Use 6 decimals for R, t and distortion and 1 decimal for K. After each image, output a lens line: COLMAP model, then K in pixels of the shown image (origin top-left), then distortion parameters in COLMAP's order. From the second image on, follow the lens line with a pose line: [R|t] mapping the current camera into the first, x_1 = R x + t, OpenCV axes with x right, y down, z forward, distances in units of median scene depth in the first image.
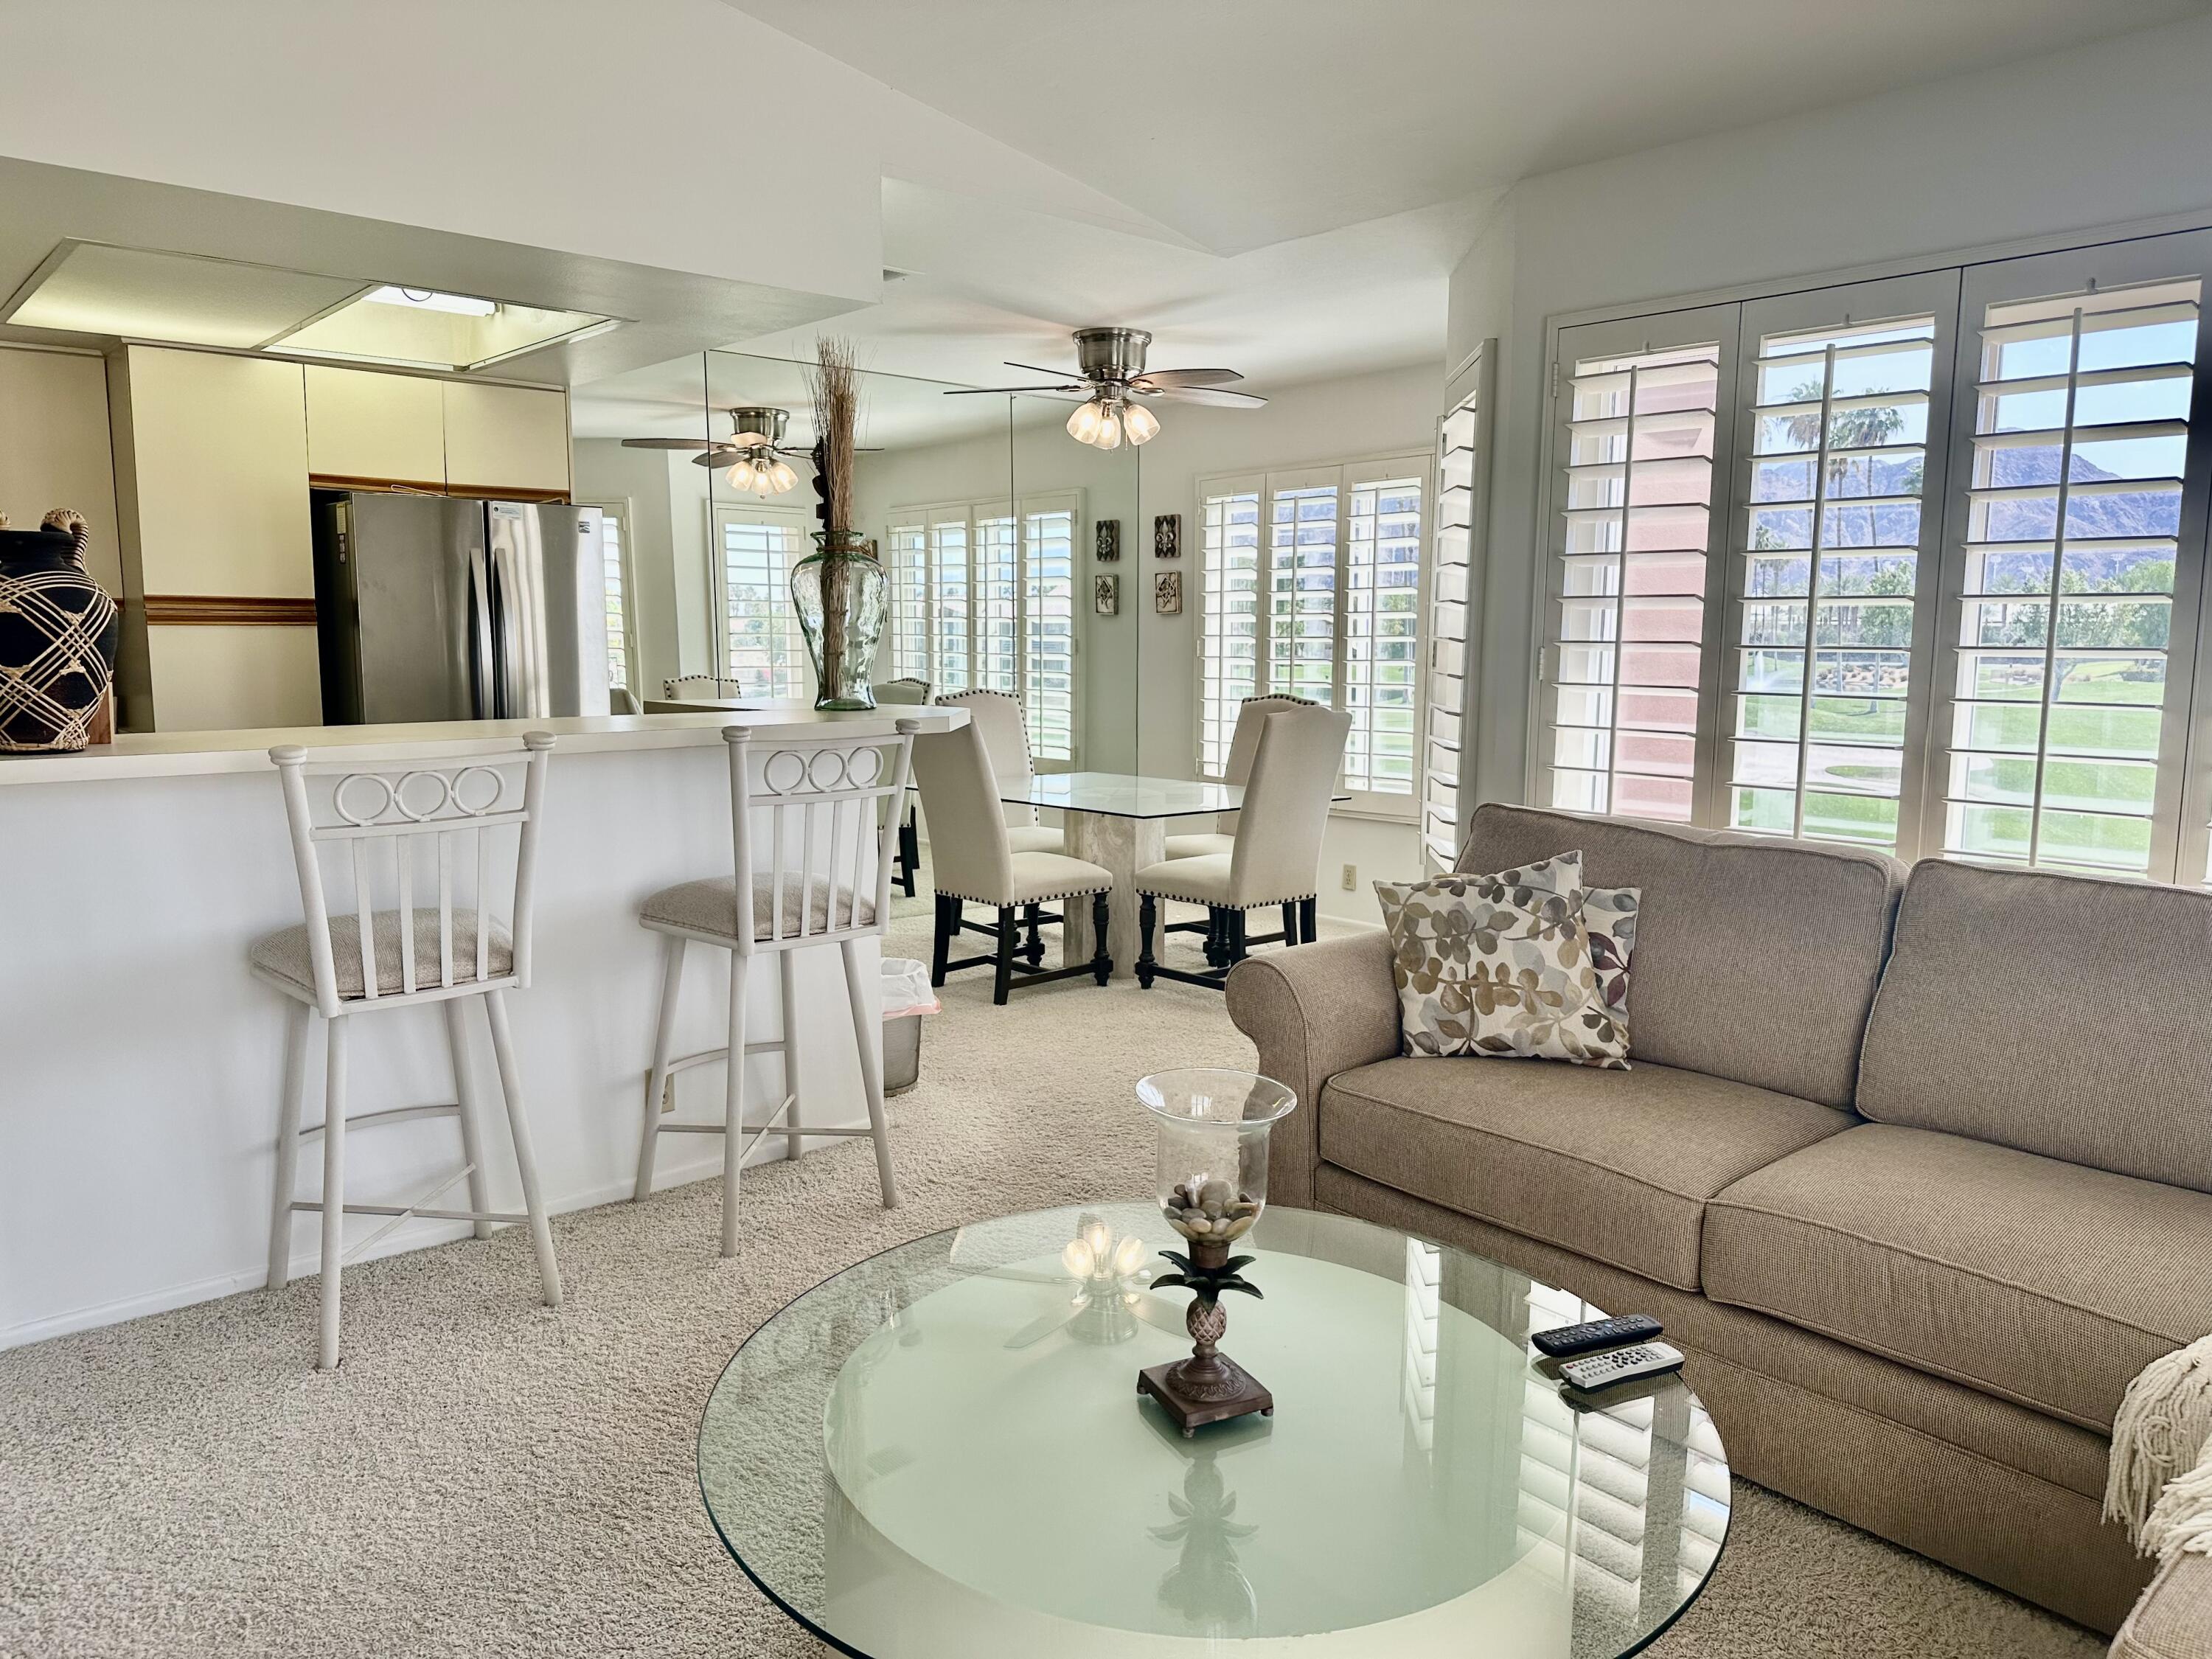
lens RADIAL K [[1549.5, 0, 1106.0], [0, 1549.5, 829.5], [0, 0, 1]] dist [0.167246, -0.293109]
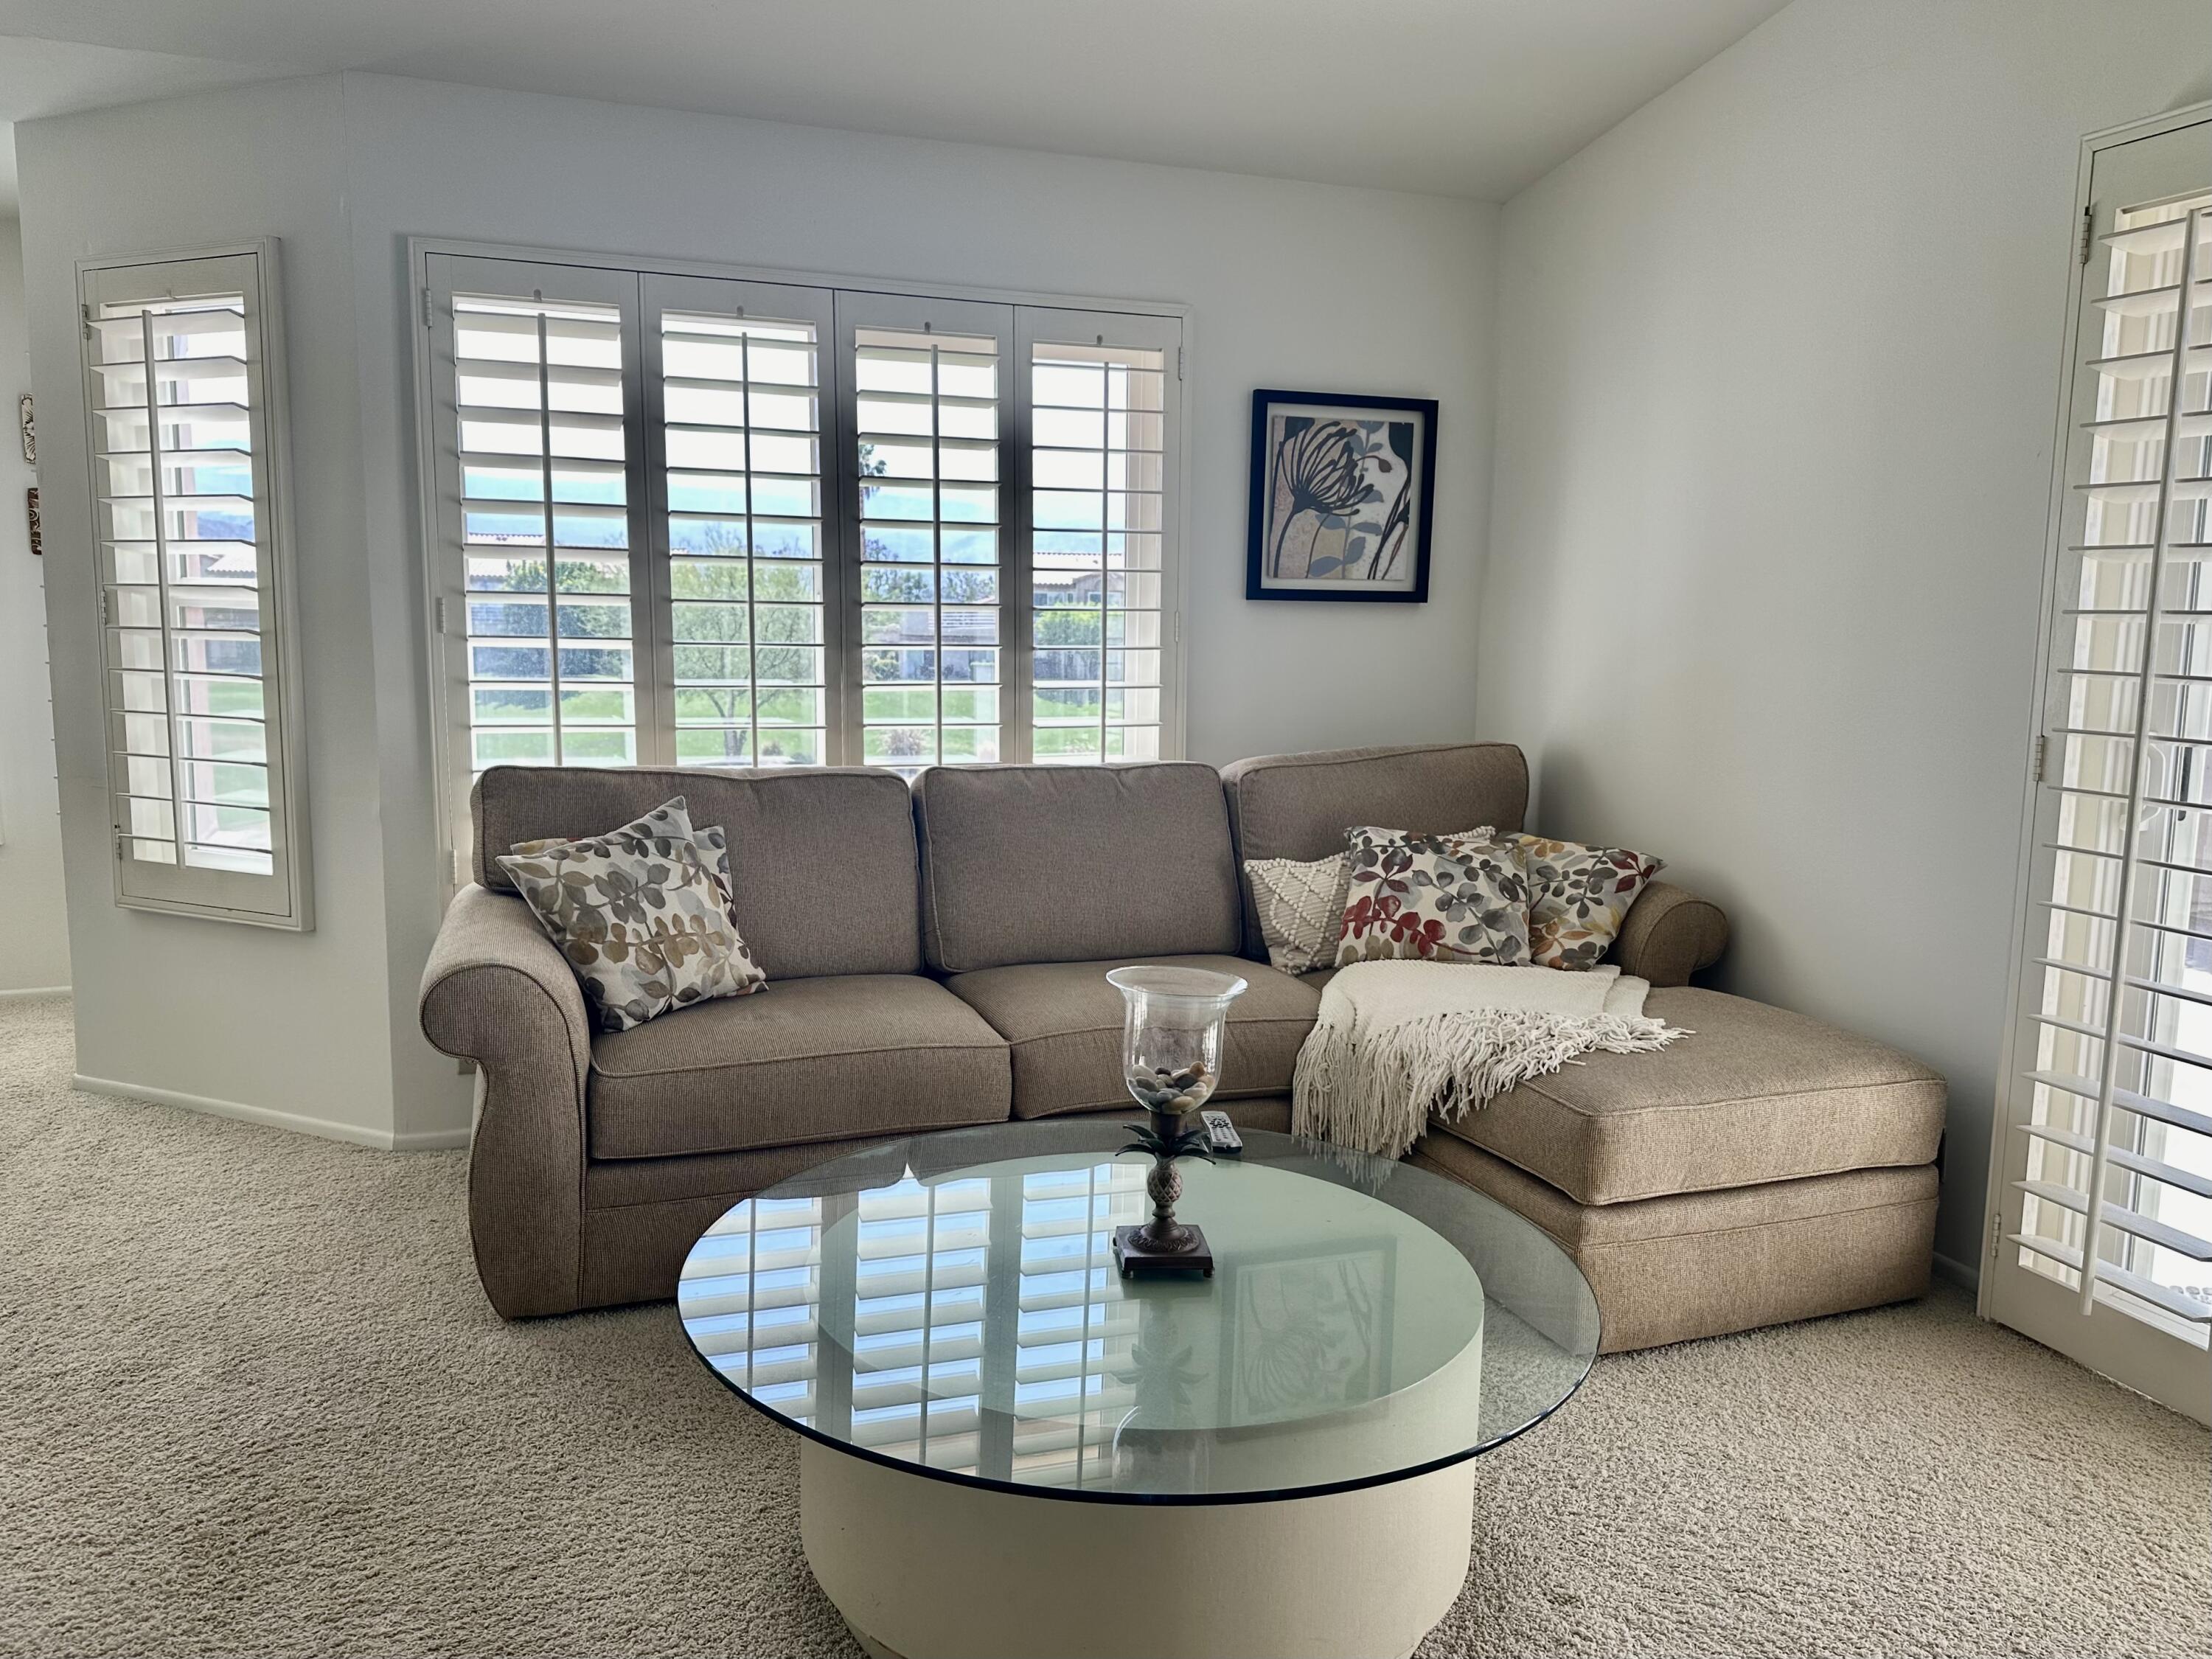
lens RADIAL K [[1549.5, 0, 1106.0], [0, 1549.5, 829.5], [0, 0, 1]] dist [0.167246, -0.293109]
pose [[0.367553, -0.122660, 0.921878, -0.556174], [0.110683, 0.989988, 0.087593, -0.024805], [-0.923393, 0.069841, 0.377450, 0.366826]]
